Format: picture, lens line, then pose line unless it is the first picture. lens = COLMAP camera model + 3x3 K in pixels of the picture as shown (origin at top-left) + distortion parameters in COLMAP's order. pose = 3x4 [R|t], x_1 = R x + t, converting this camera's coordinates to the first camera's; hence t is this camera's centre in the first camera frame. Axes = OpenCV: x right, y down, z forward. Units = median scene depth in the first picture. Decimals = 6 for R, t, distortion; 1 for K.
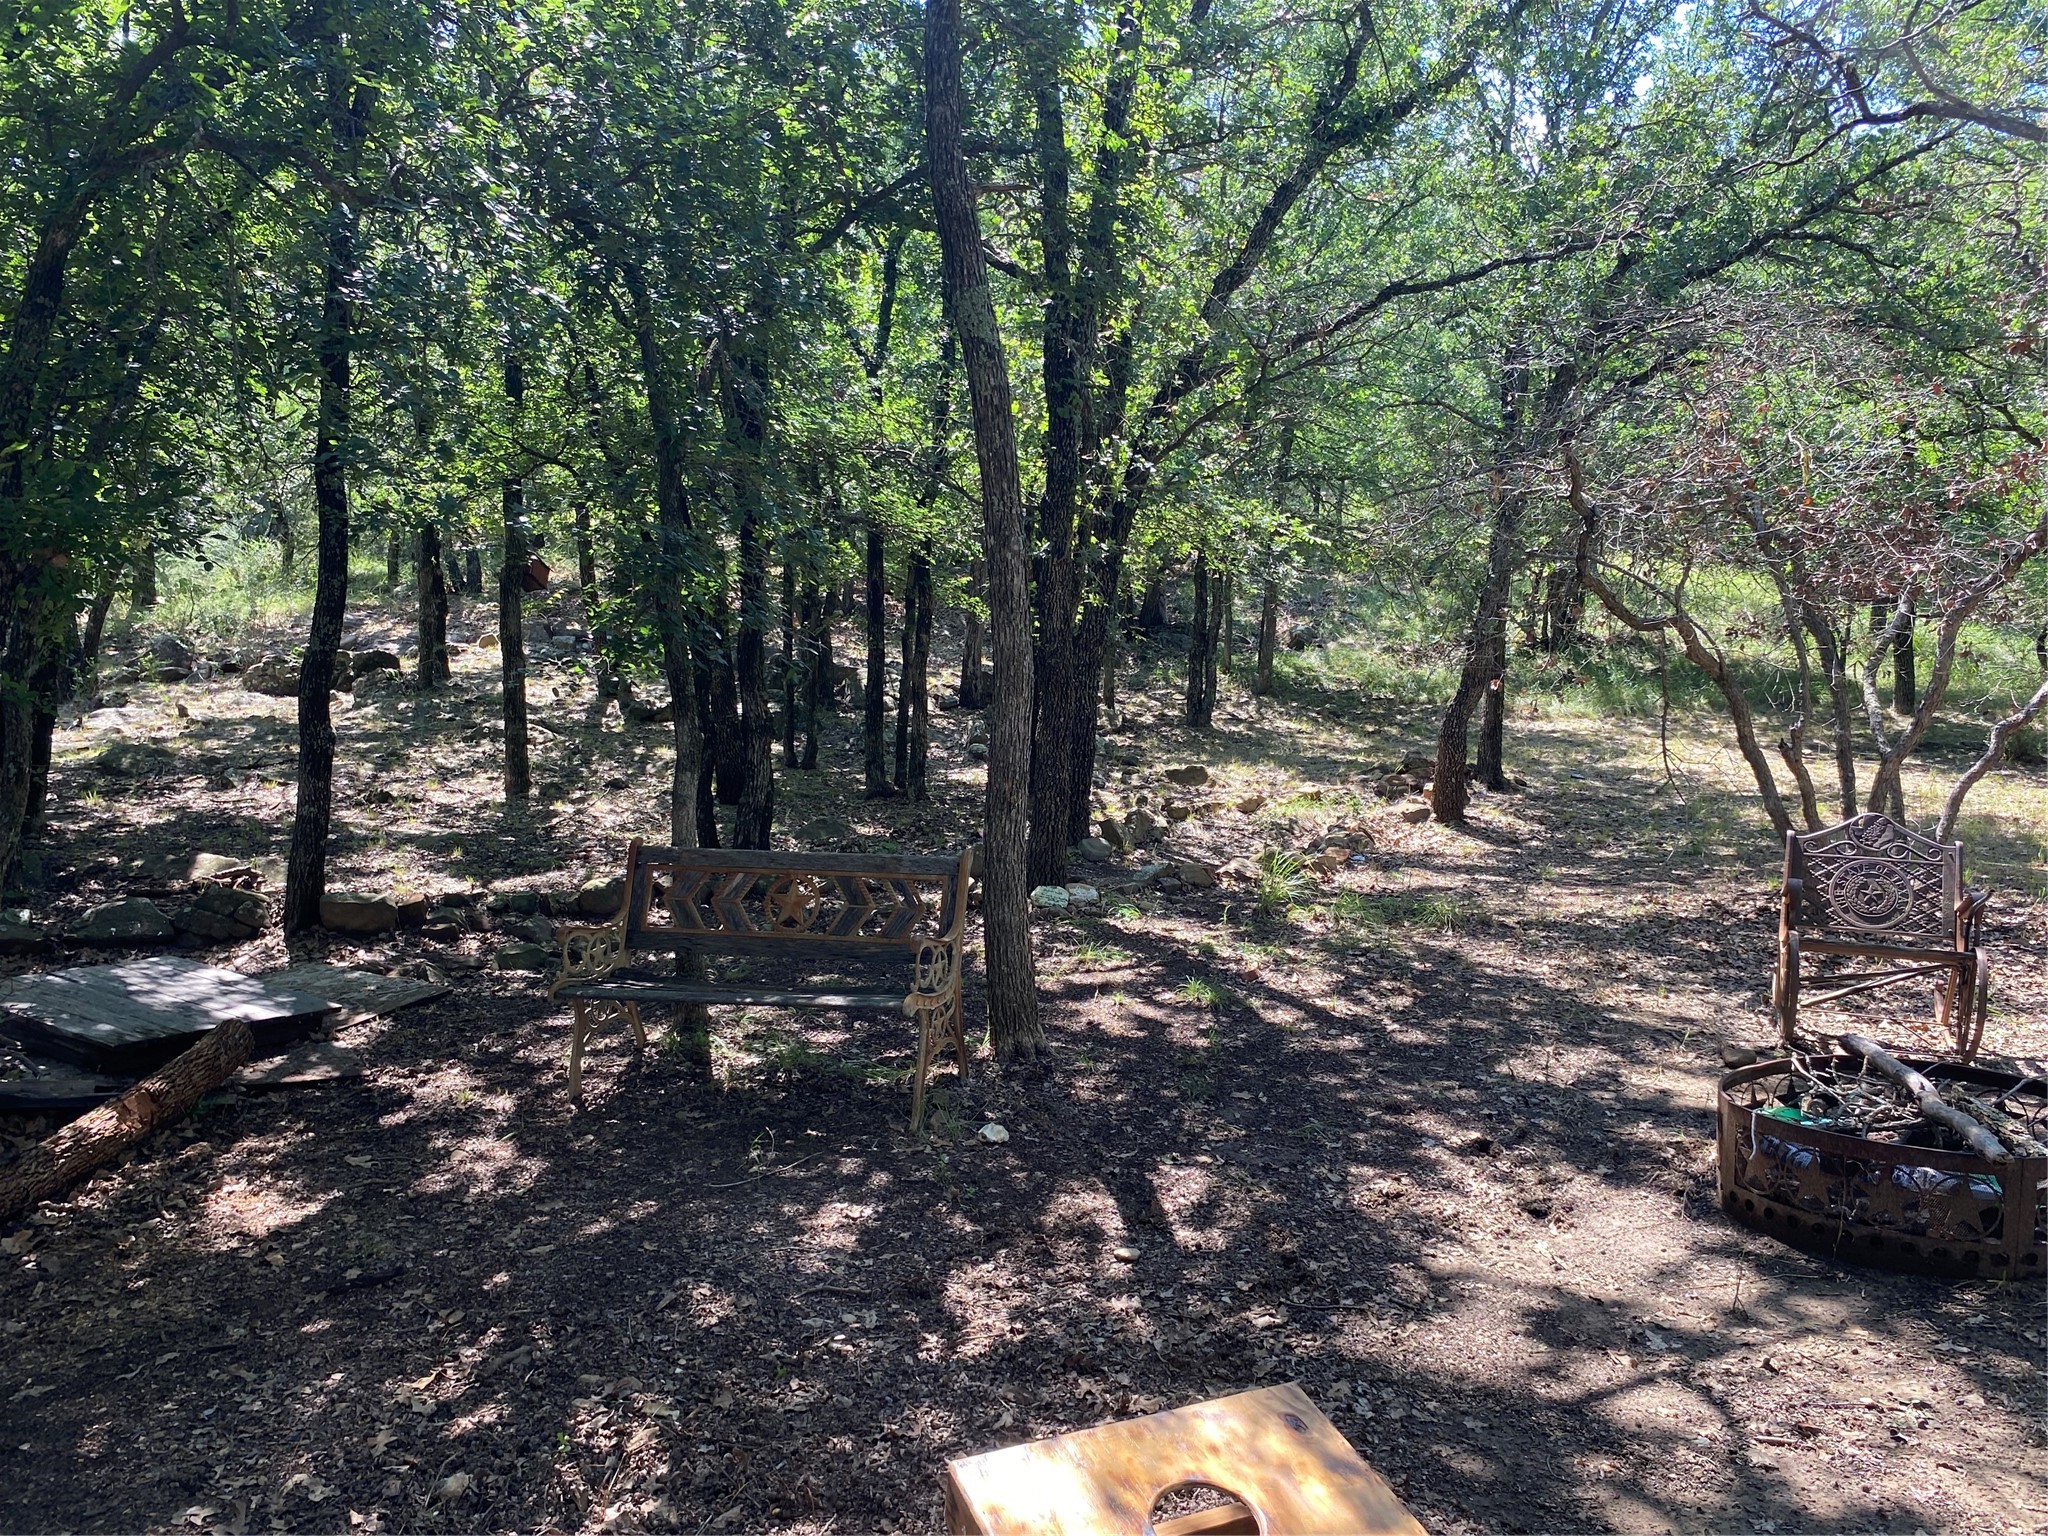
lens RADIAL K [[1541.8, 0, 1051.9], [0, 1541.8, 770.1], [0, 0, 1]] dist [0.008659, -0.009986]
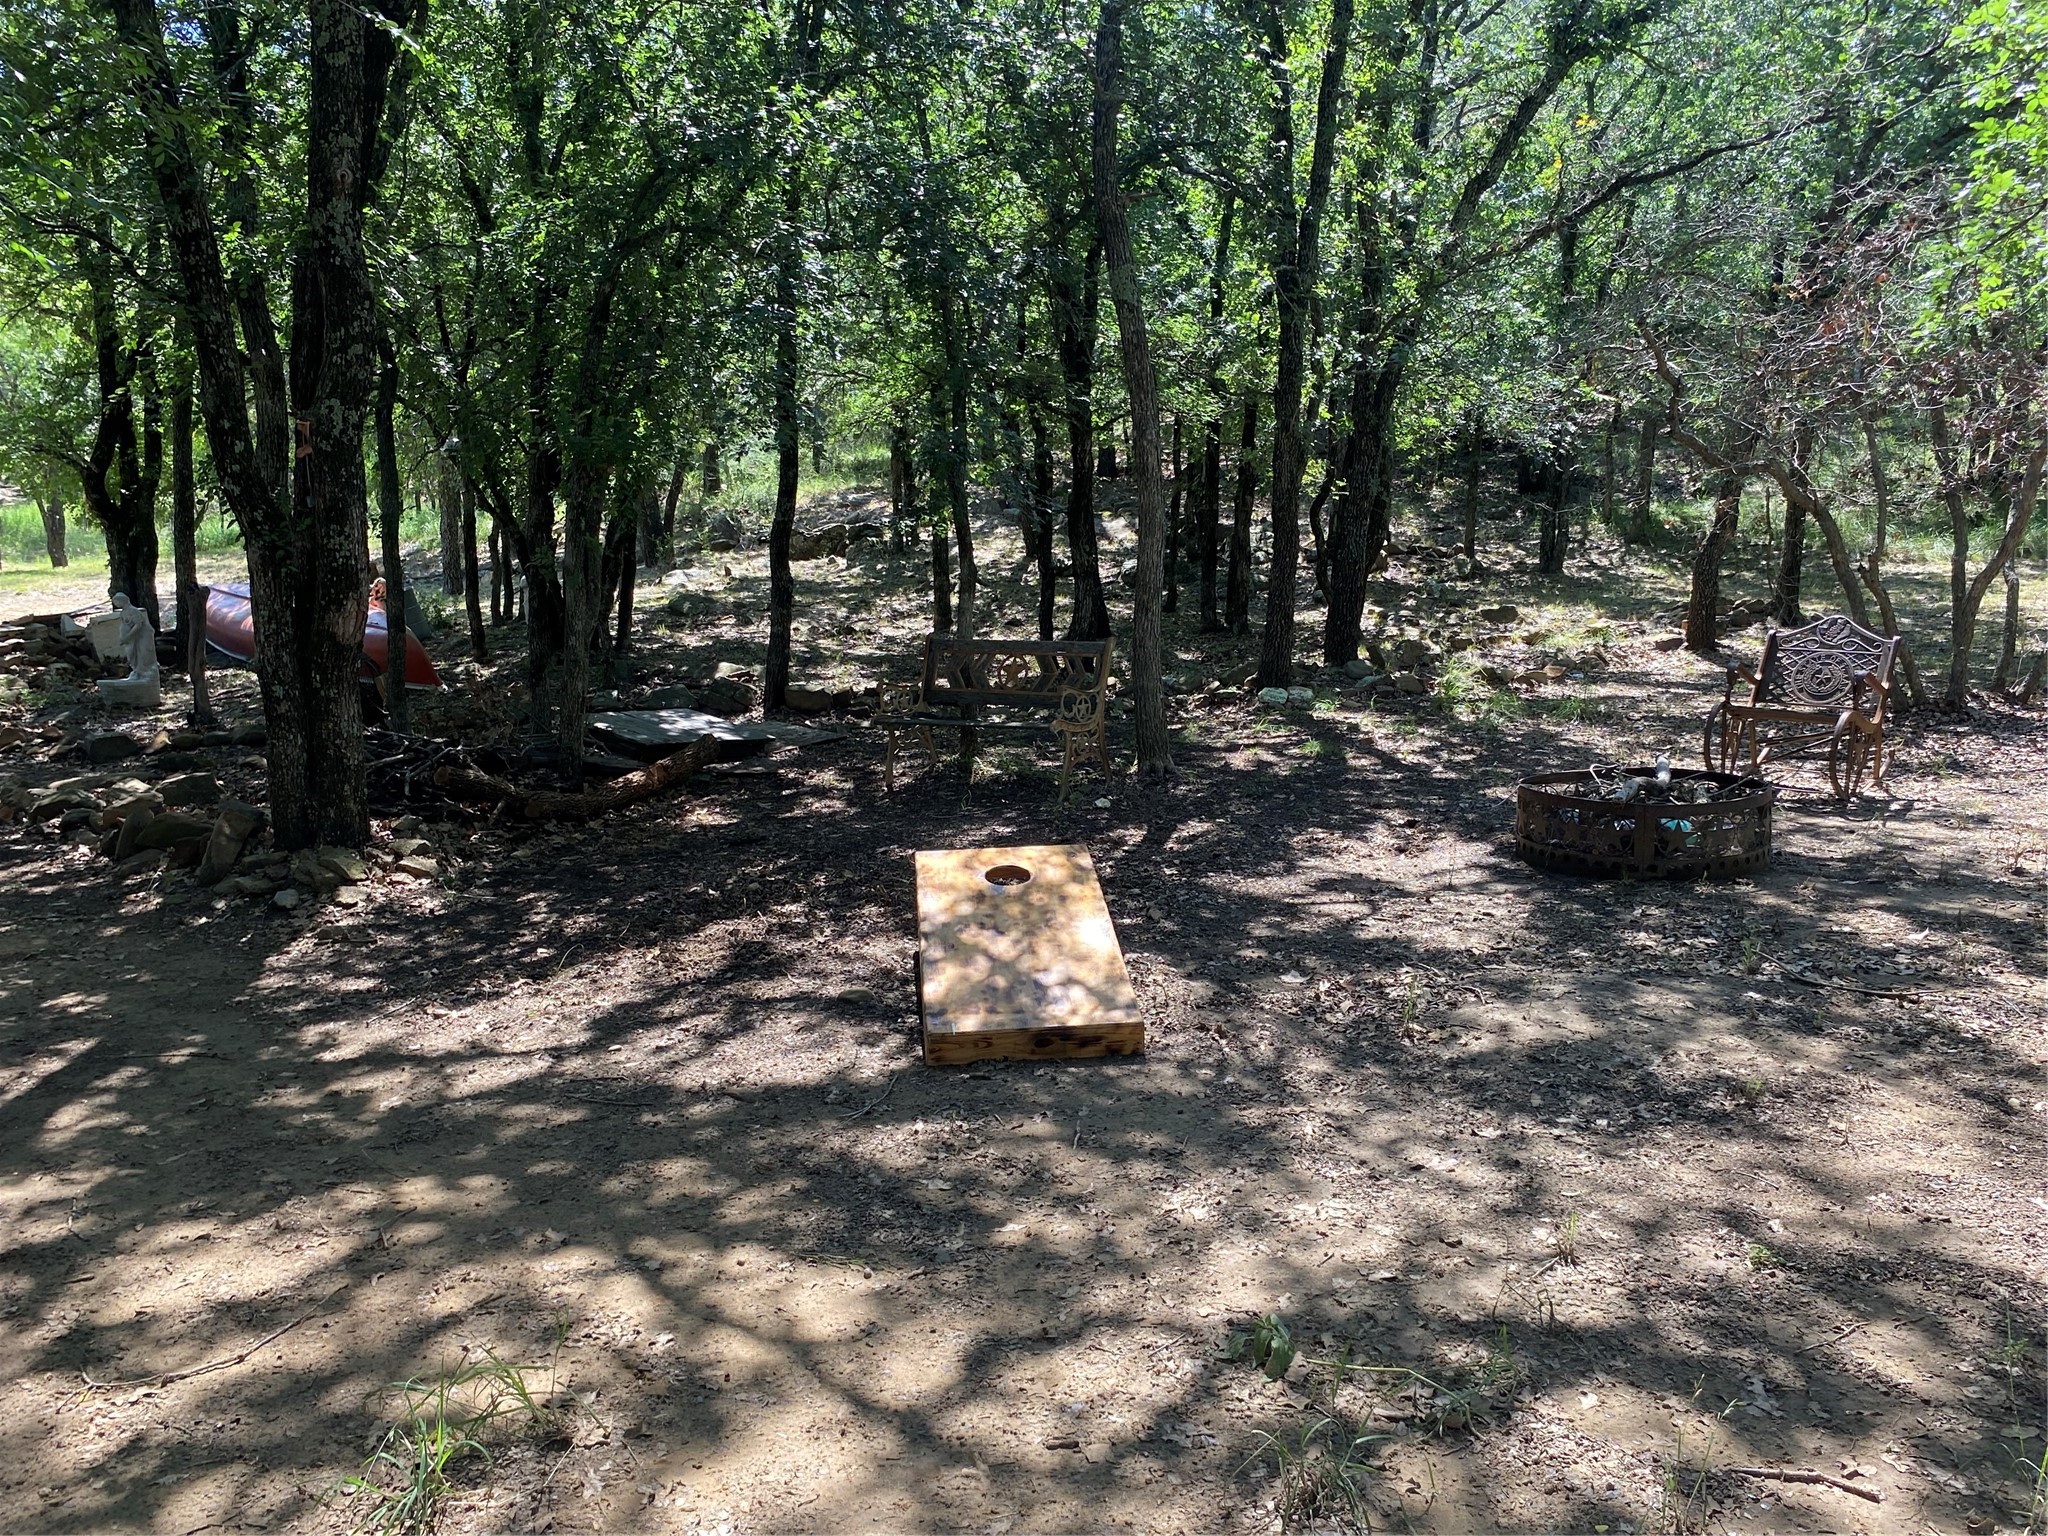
lens RADIAL K [[1541.8, 0, 1019.0], [0, 1541.8, 777.7], [0, 0, 1]] dist [0.008659, -0.009986]
pose [[0.938424, 0.030546, -0.344133, 0.288108], [0.000672, 0.995921, 0.090232, 0.038531], [0.345485, -0.084907, 0.934575, -0.368371]]
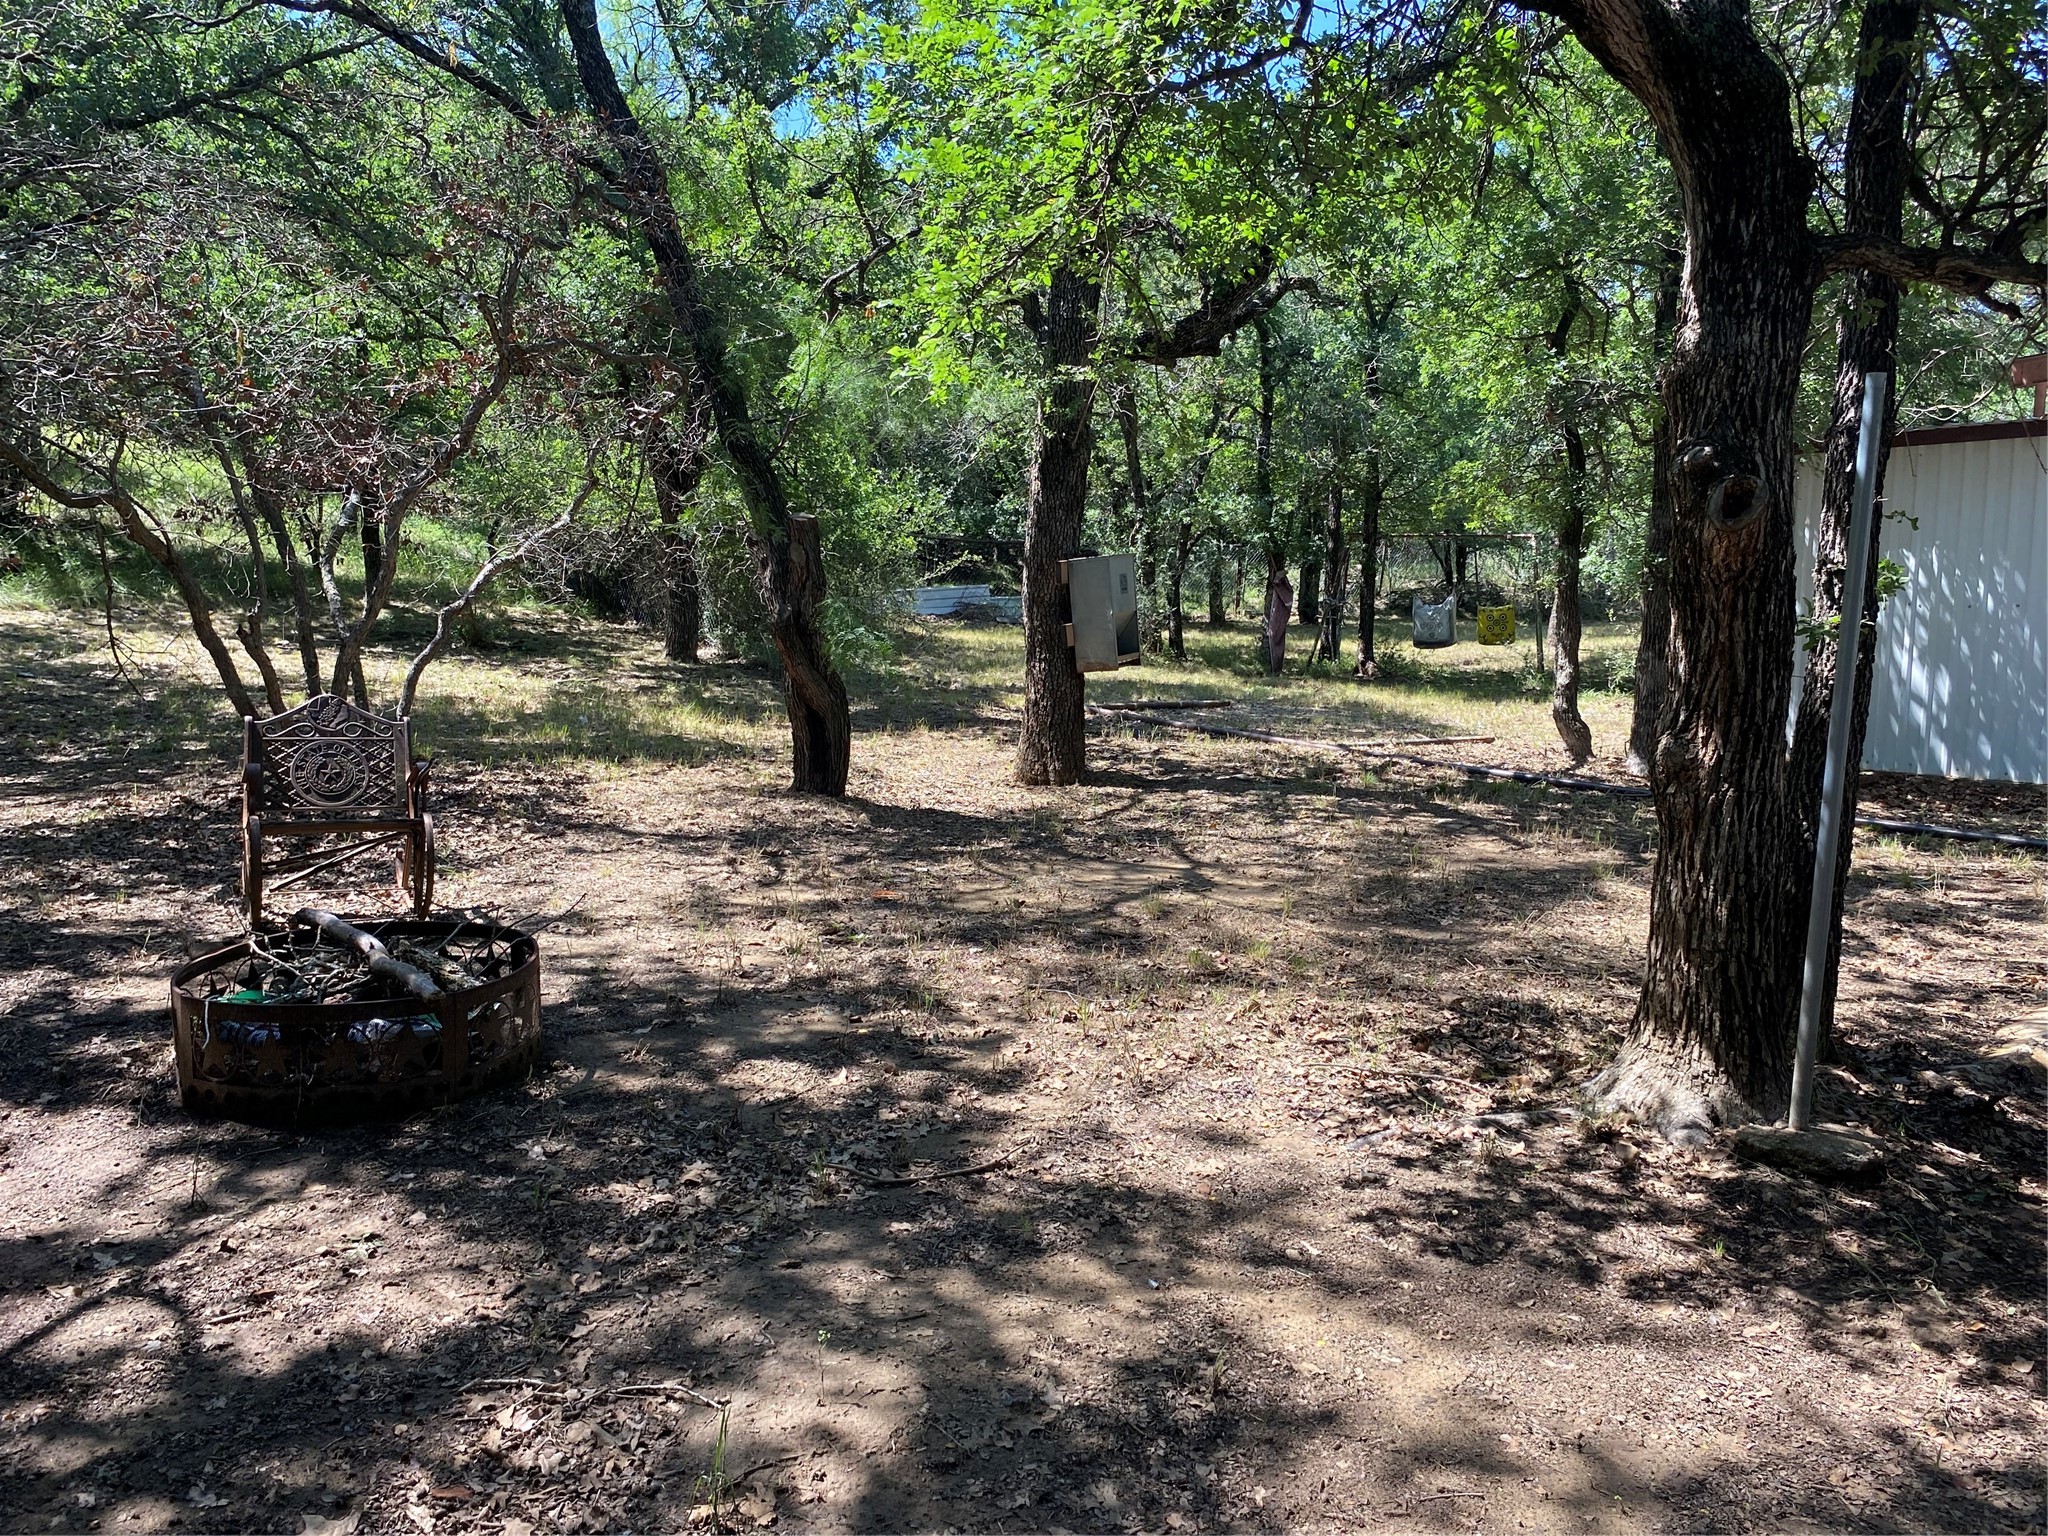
lens RADIAL K [[1541.8, 0, 1020.3], [0, 1541.8, 758.4], [0, 0, 1]] dist [0.008659, -0.009986]
pose [[0.636676, -0.076588, 0.767318, 0.027233], [0.032824, 0.996845, 0.072262, 0.009033], [-0.770432, -0.020821, 0.637182, -0.010911]]
